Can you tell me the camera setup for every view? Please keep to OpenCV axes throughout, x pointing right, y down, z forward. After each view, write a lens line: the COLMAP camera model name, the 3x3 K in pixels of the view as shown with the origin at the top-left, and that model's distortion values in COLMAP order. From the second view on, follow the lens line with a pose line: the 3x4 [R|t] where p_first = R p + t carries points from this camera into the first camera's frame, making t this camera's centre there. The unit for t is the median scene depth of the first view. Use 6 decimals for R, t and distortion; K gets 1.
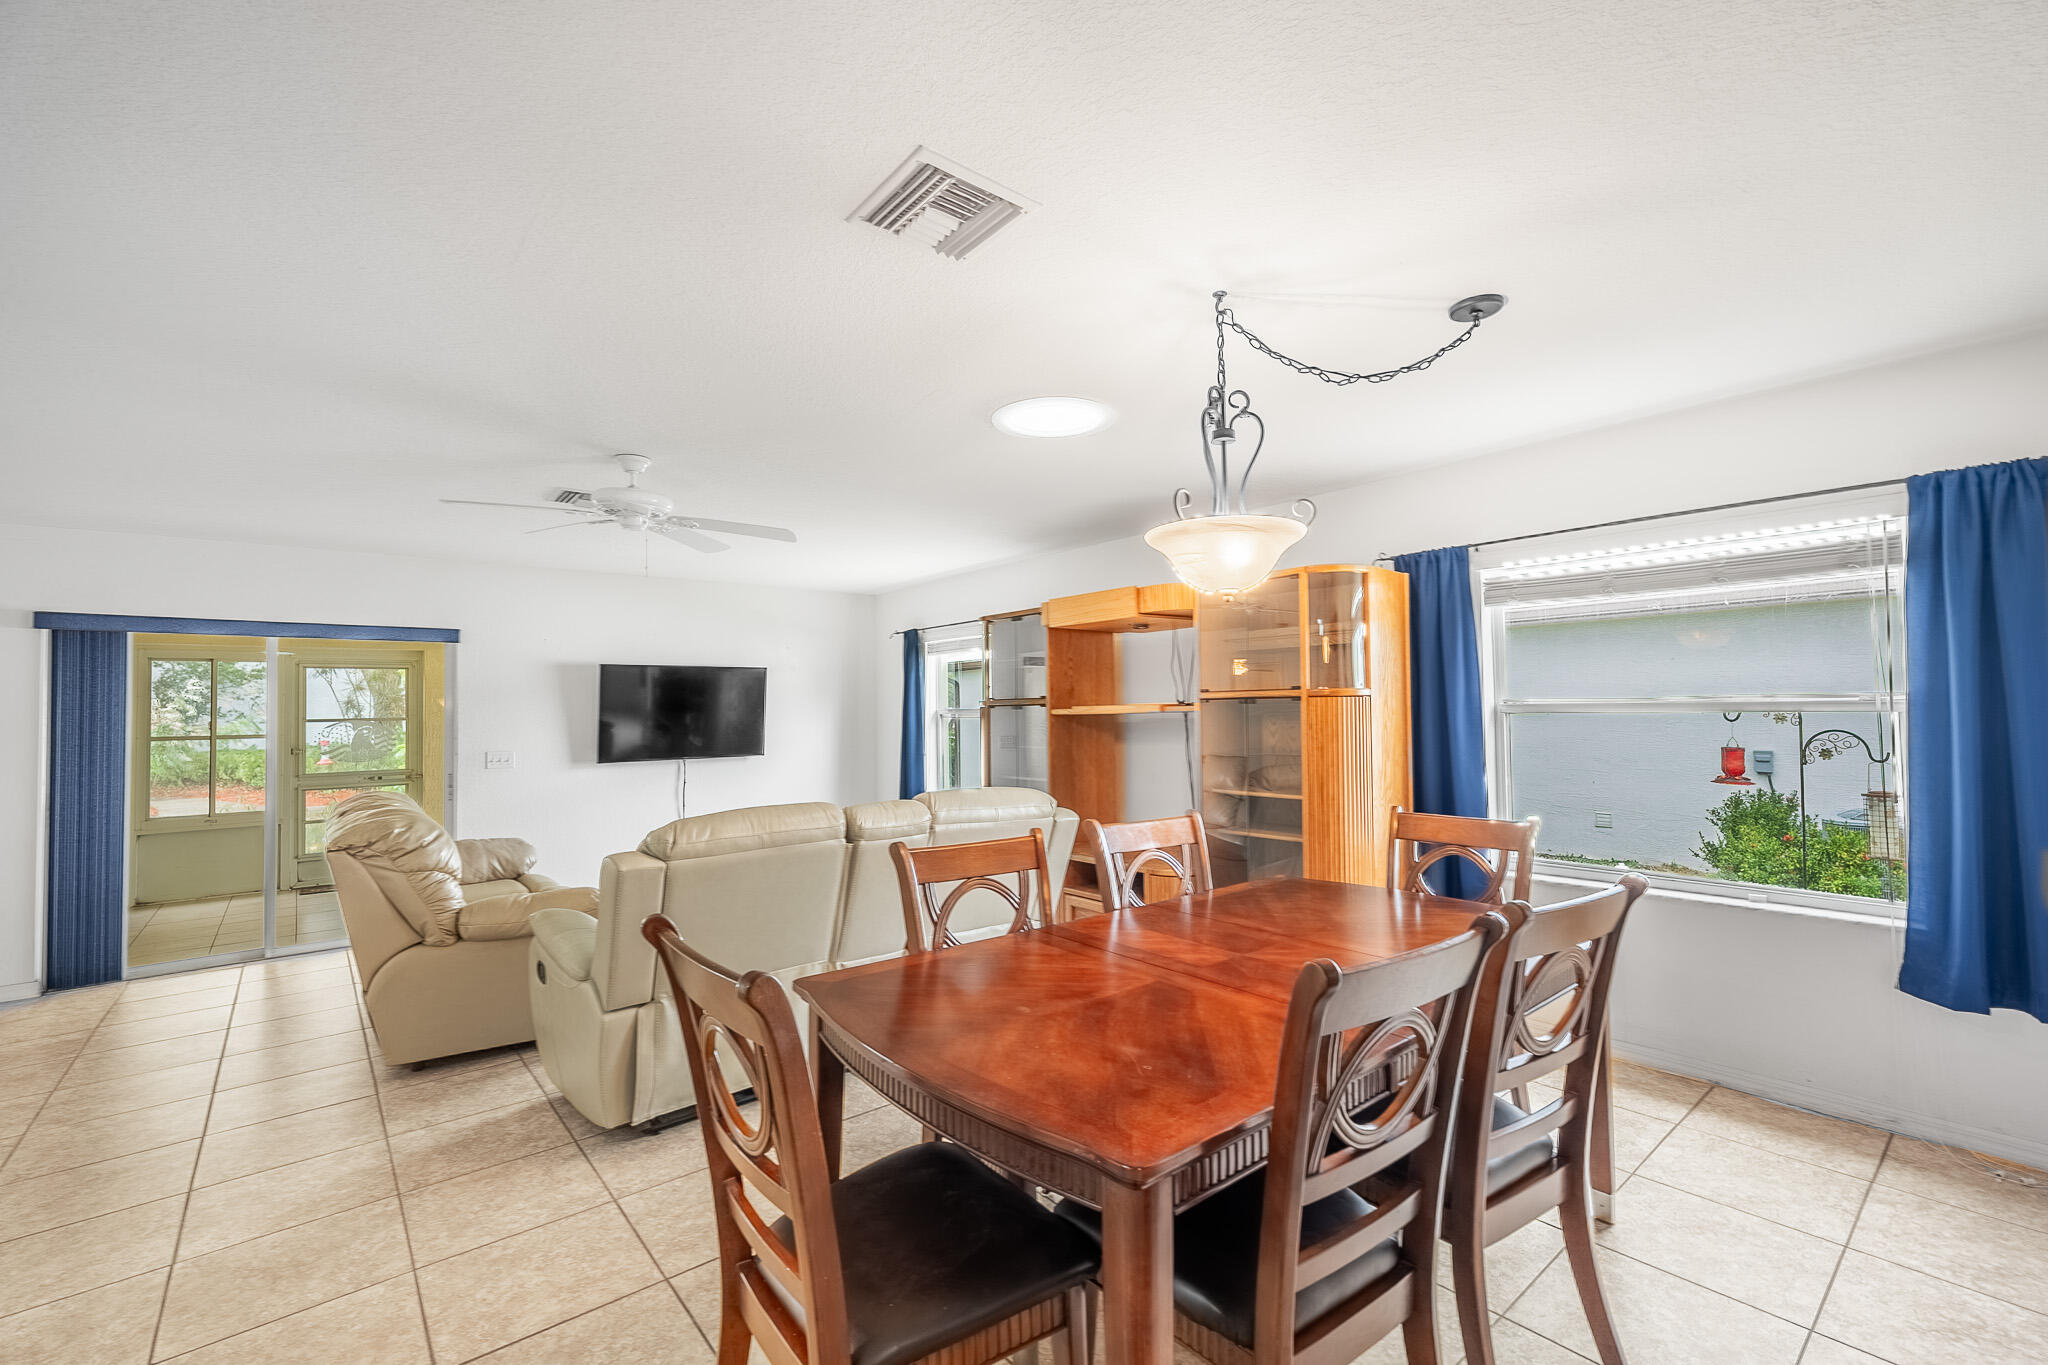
lens RADIAL K [[877.0, 0, 1056.2], [0, 877.0, 684.3], [0, 0, 1]] dist [0.003510, 0.000140]
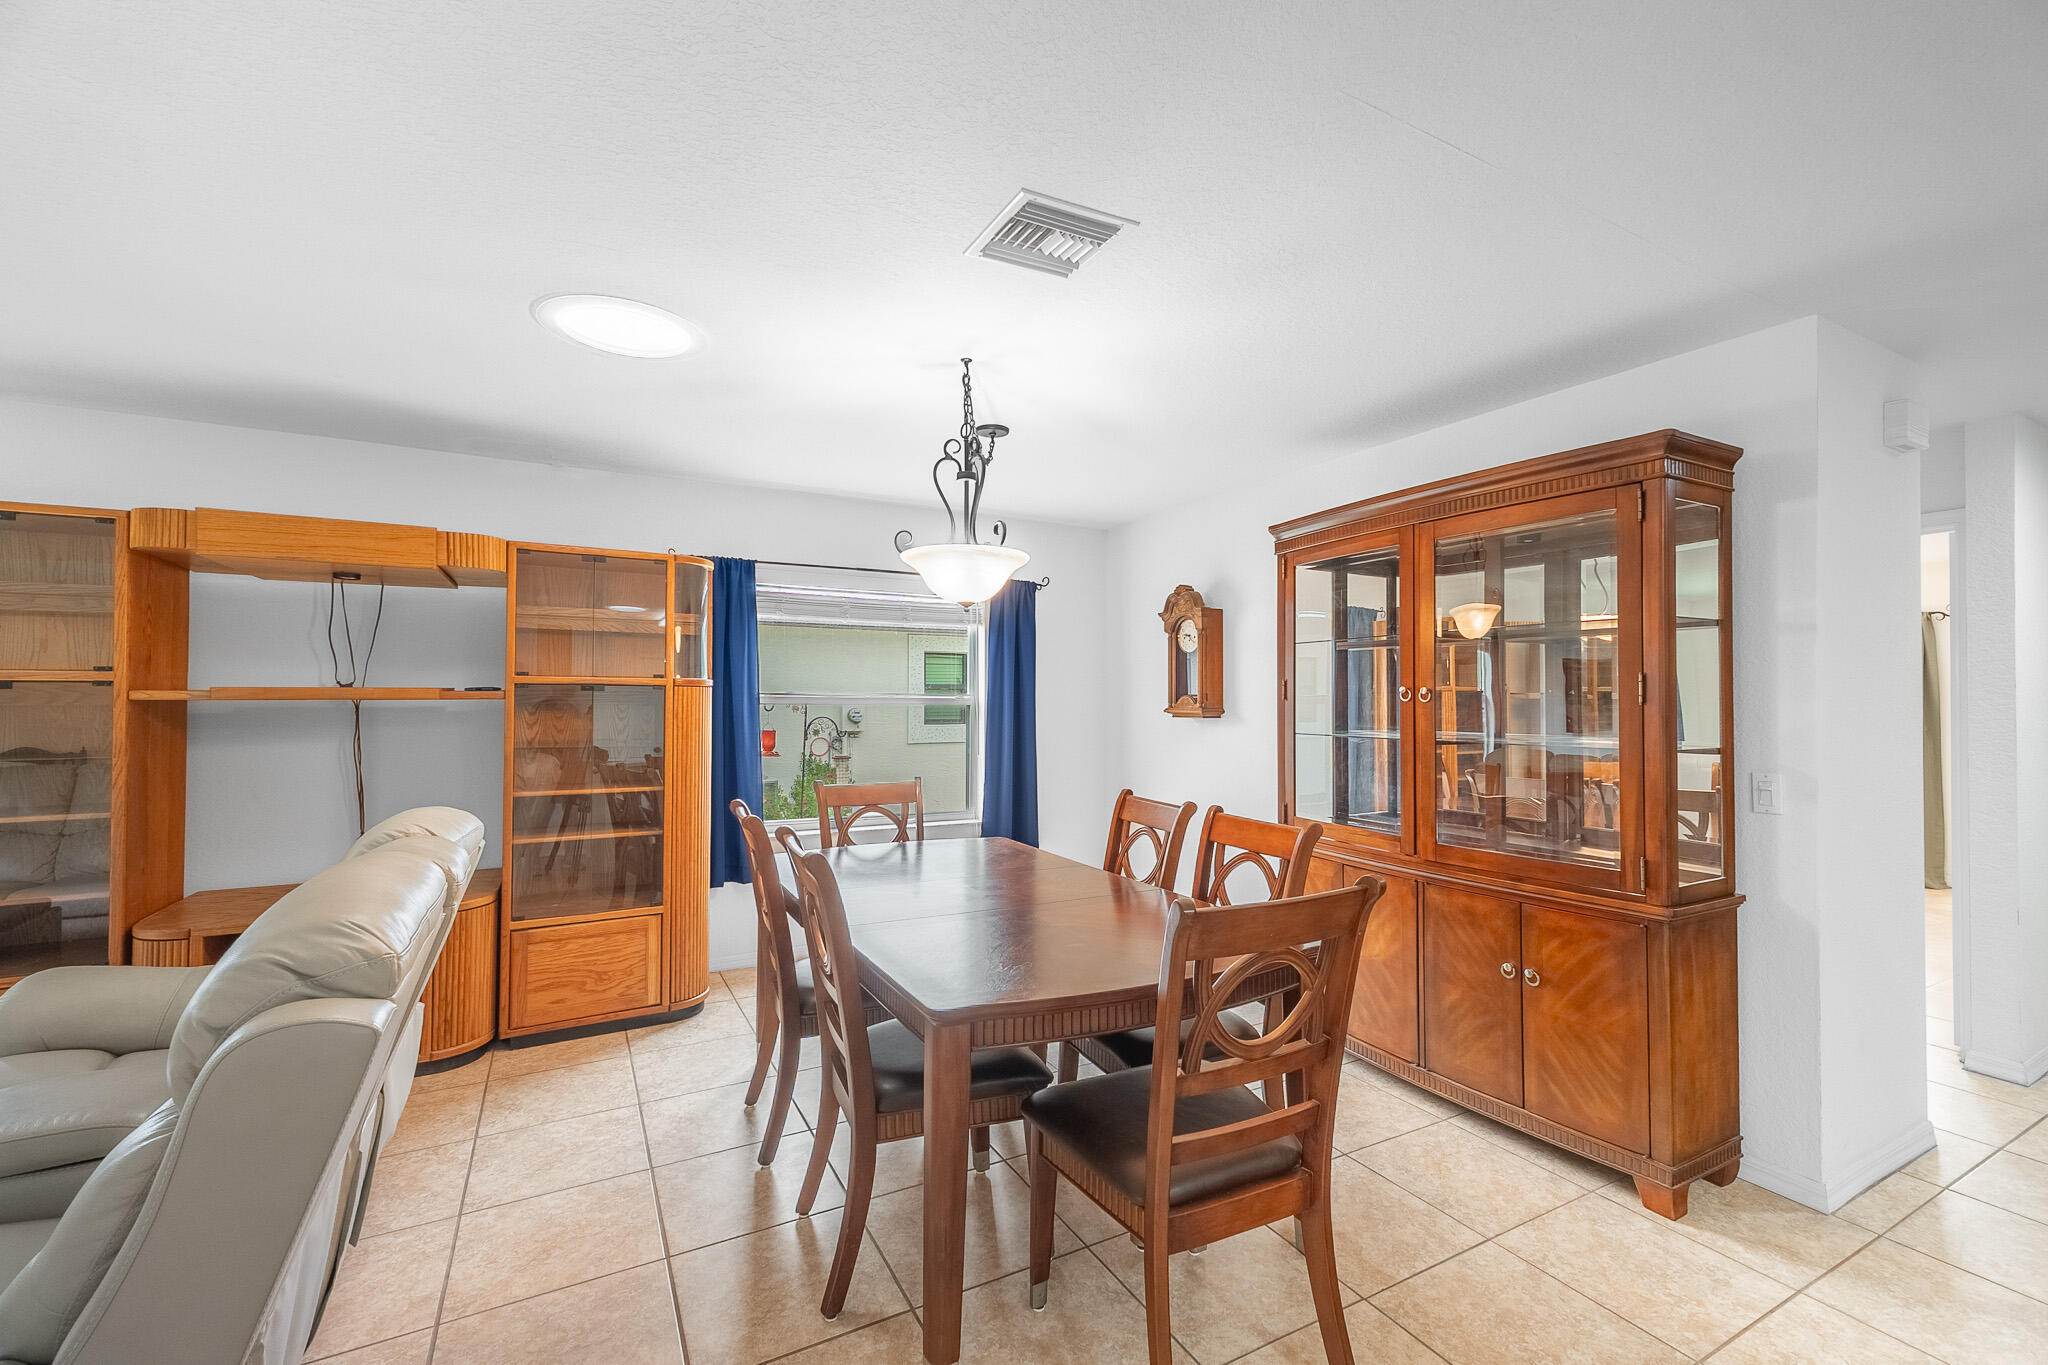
lens RADIAL K [[858.0, 0, 1033.1], [0, 858.0, 687.4], [0, 0, 1]] dist [0.002743, 0.000323]
pose [[0.208184, 0.027871, 0.977693, -0.641373], [-0.035760, 0.999143, -0.020868, 0.024421], [-0.977436, -0.030618, 0.209002, 0.432775]]
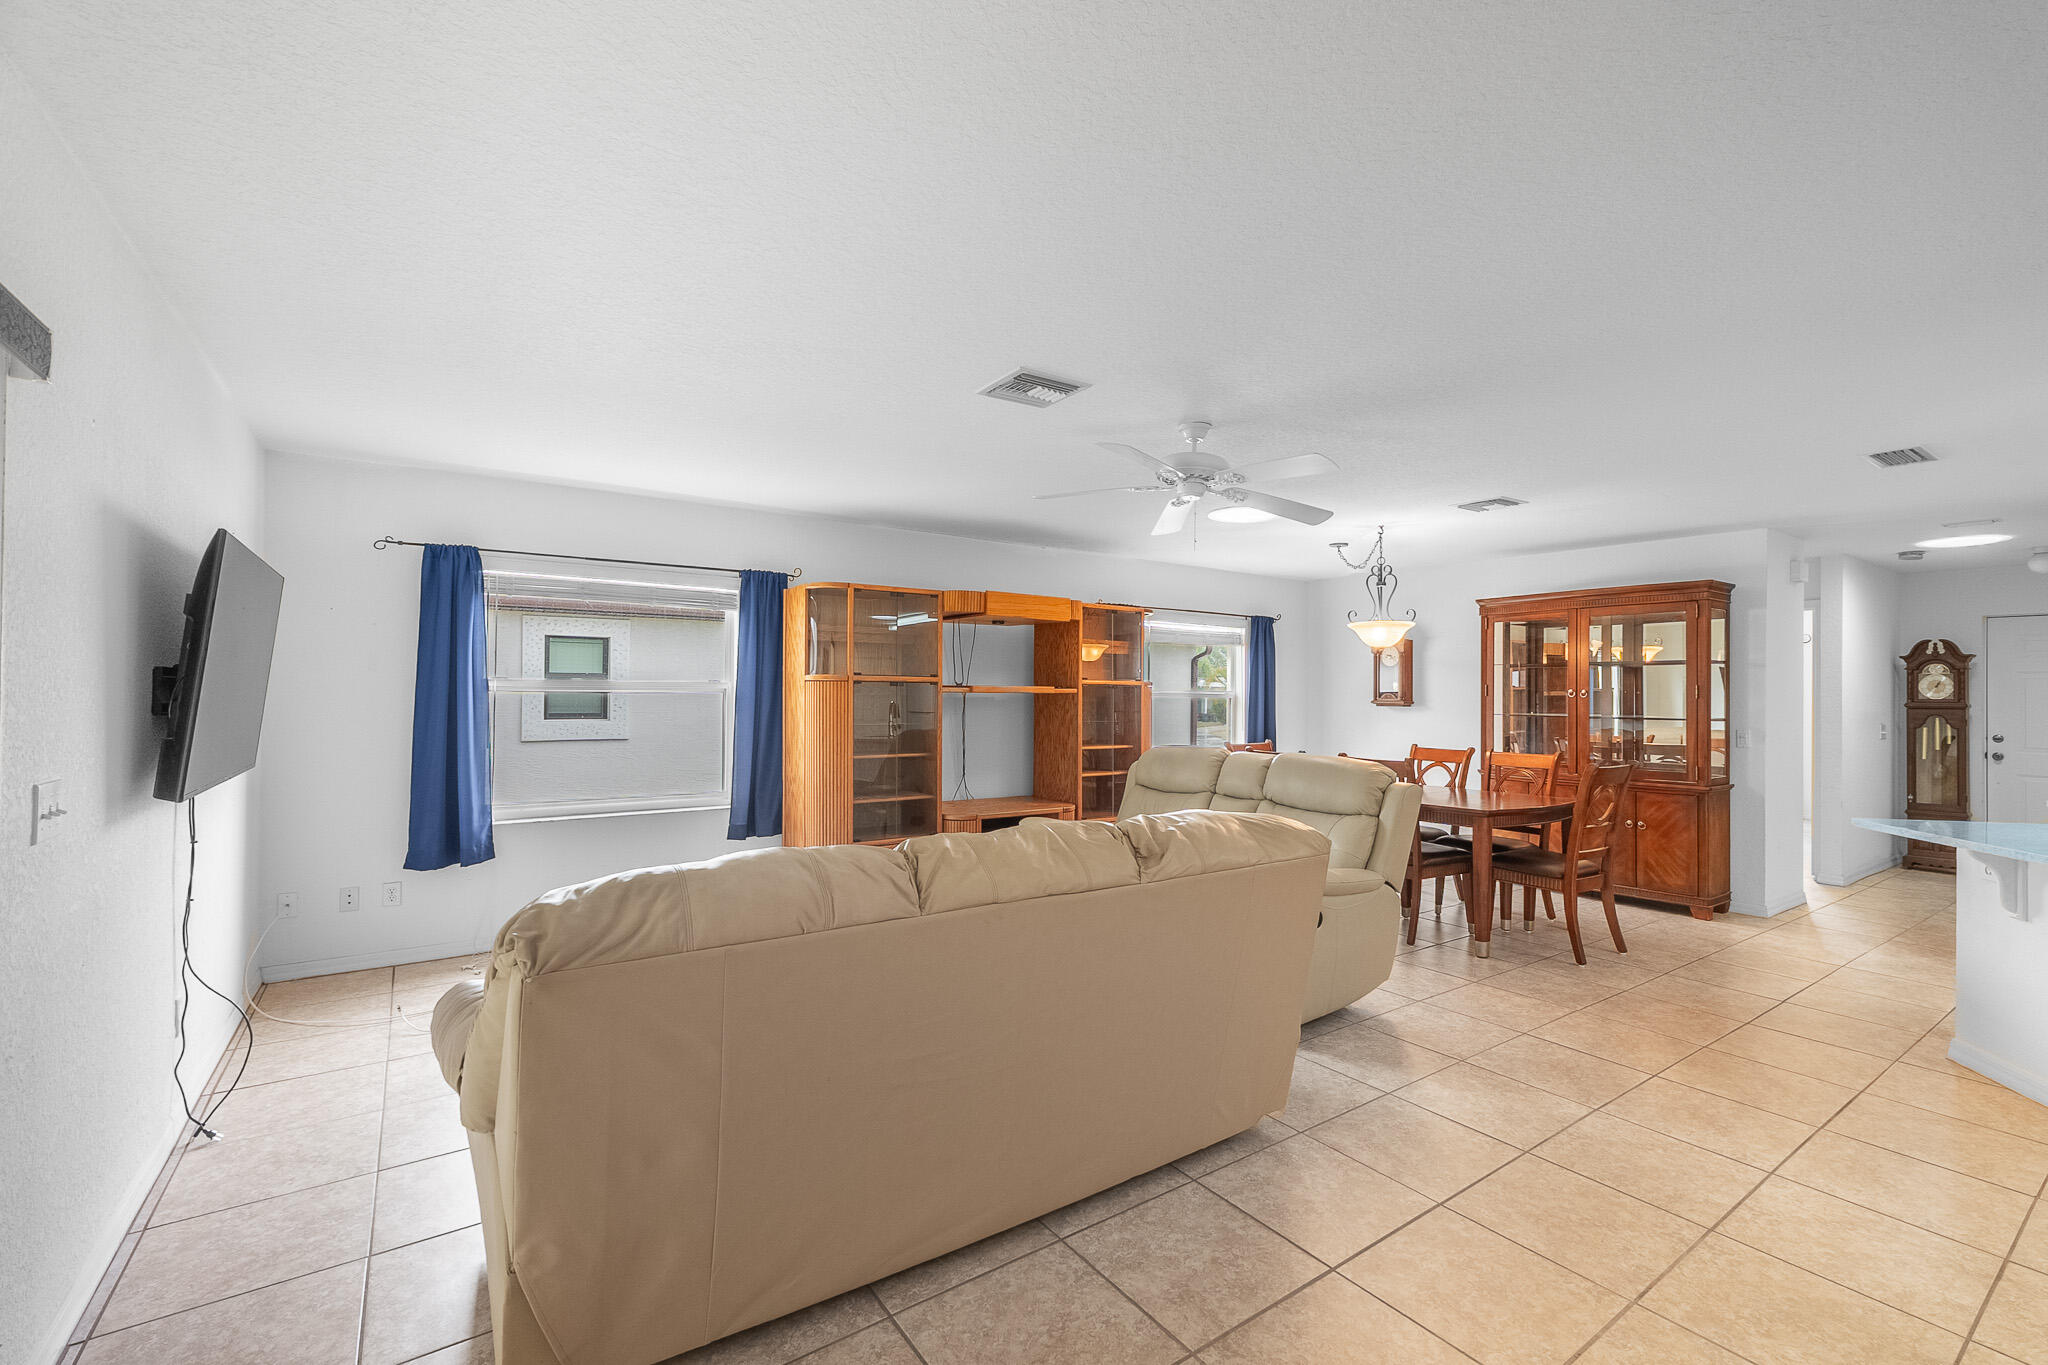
lens RADIAL K [[877.0, 0, 1056.2], [0, 877.0, 684.3], [0, 0, 1]] dist [0.003510, 0.000140]
pose [[0.087526, 0.023112, 0.995894, -1.552161], [-0.040282, 0.998995, -0.019644, 0.057832], [-0.995347, -0.038398, 0.088369, 1.111686]]
